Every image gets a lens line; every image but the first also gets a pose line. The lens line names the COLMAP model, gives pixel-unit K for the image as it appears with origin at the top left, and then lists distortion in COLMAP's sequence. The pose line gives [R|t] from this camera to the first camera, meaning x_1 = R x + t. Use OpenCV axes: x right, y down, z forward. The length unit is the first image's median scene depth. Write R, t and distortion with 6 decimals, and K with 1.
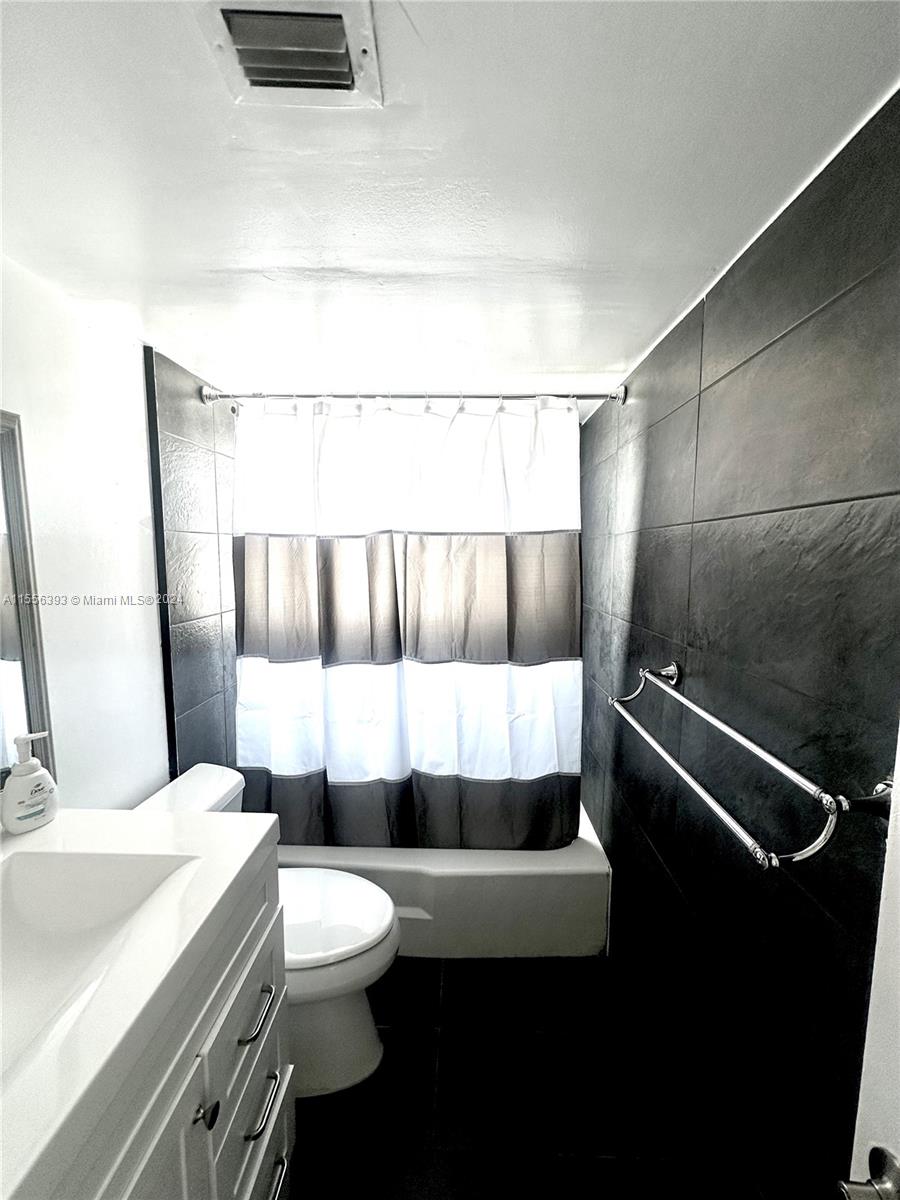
lens RADIAL K [[479.1, 0, 450.1], [0, 479.1, 598.3], [0, 0, 1]] dist [-0.002610, 0.000251]
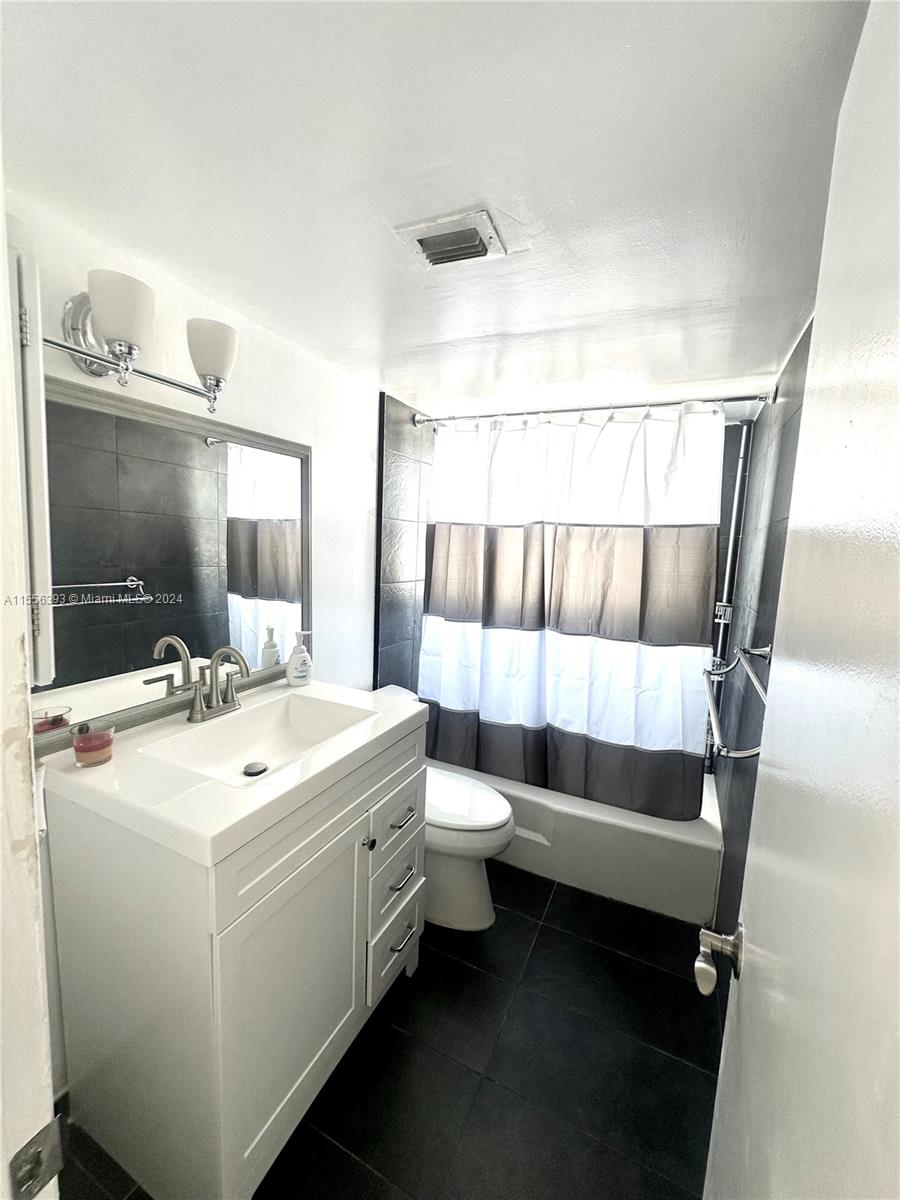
lens RADIAL K [[479.1, 0, 450.1], [0, 479.1, 598.3], [0, 0, 1]] dist [-0.002610, 0.000251]
pose [[0.913659, 0.082610, -0.397999, 0.163449], [-0.081158, 0.996490, 0.020527, 0.048045], [0.398297, 0.013546, 0.917156, -0.214256]]
